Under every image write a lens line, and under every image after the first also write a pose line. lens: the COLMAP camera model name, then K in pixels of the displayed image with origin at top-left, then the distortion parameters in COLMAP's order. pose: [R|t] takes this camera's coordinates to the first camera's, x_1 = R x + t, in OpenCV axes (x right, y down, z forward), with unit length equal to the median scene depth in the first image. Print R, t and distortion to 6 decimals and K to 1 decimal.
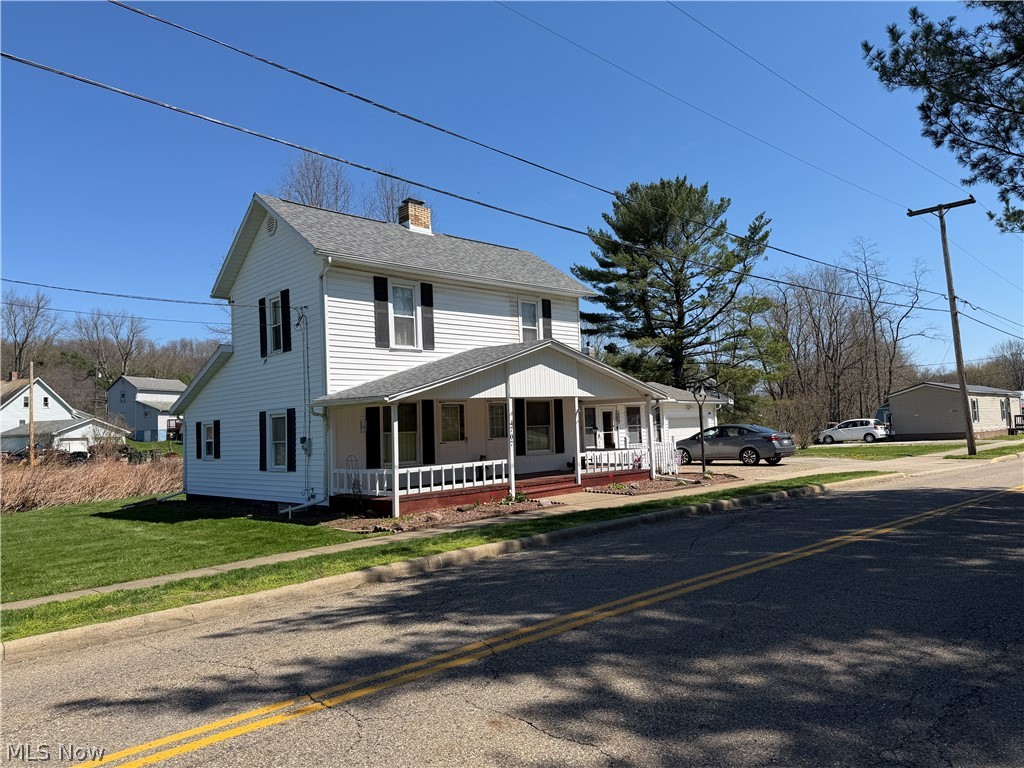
lens RADIAL K [[707.5, 0, 512.0], [0, 707.5, 384.0], [0, 0, 1]] dist [0.148057, -0.214712]
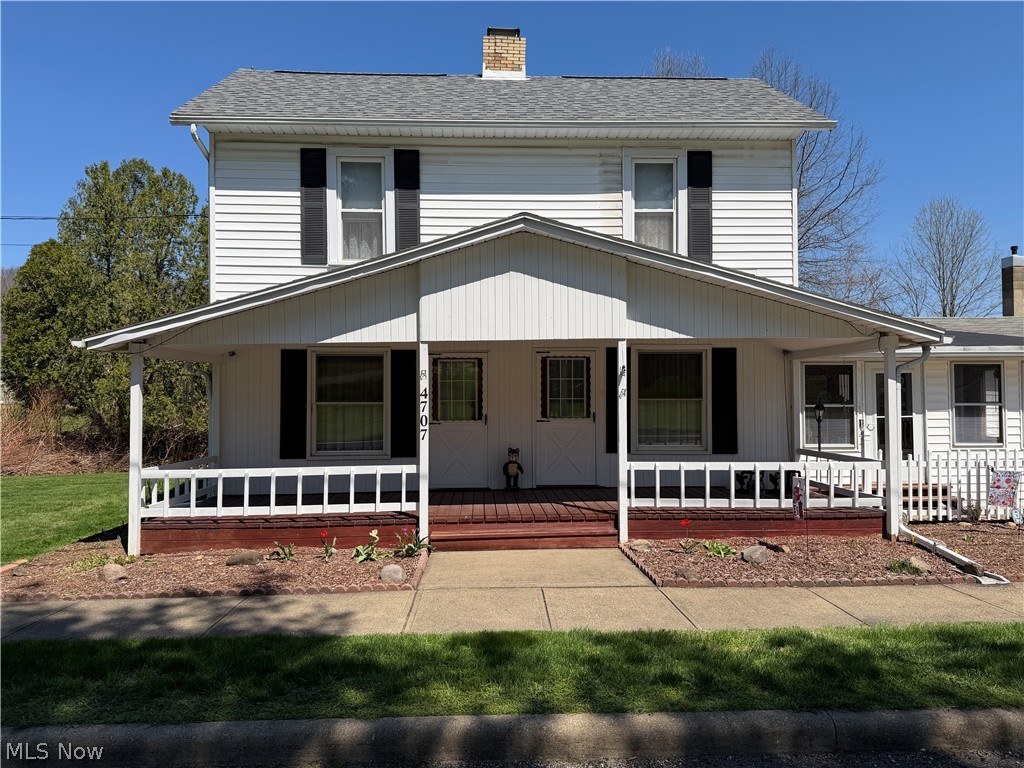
lens RADIAL K [[707.5, 0, 512.0], [0, 707.5, 384.0], [0, 0, 1]] dist [0.148057, -0.214712]
pose [[0.755413, 0.021214, -0.654905, 0.343229], [0.015963, 0.998583, 0.050760, 0.022731], [0.655054, -0.048799, 0.754004, 0.612640]]
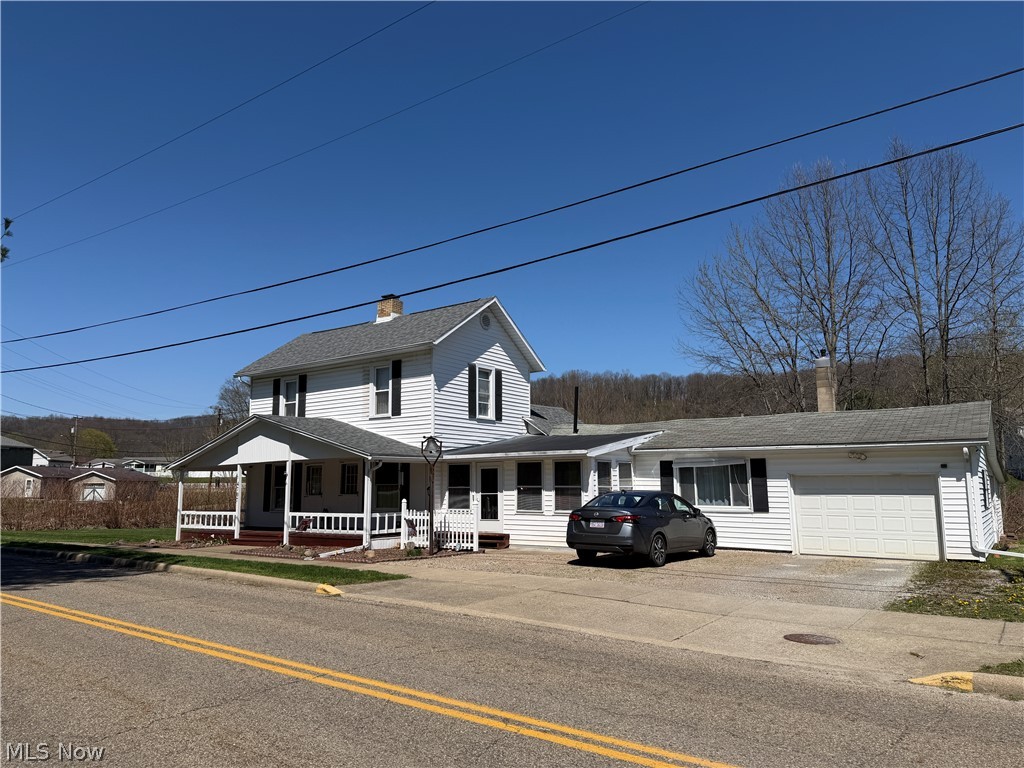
lens RADIAL K [[707.5, 0, 512.0], [0, 707.5, 384.0], [0, 0, 1]] dist [0.148057, -0.214712]
pose [[0.179595, -0.099093, -0.978737, 1.291987], [0.061647, 0.994092, -0.089335, 0.020573], [0.981807, -0.044292, 0.184643, 1.158828]]
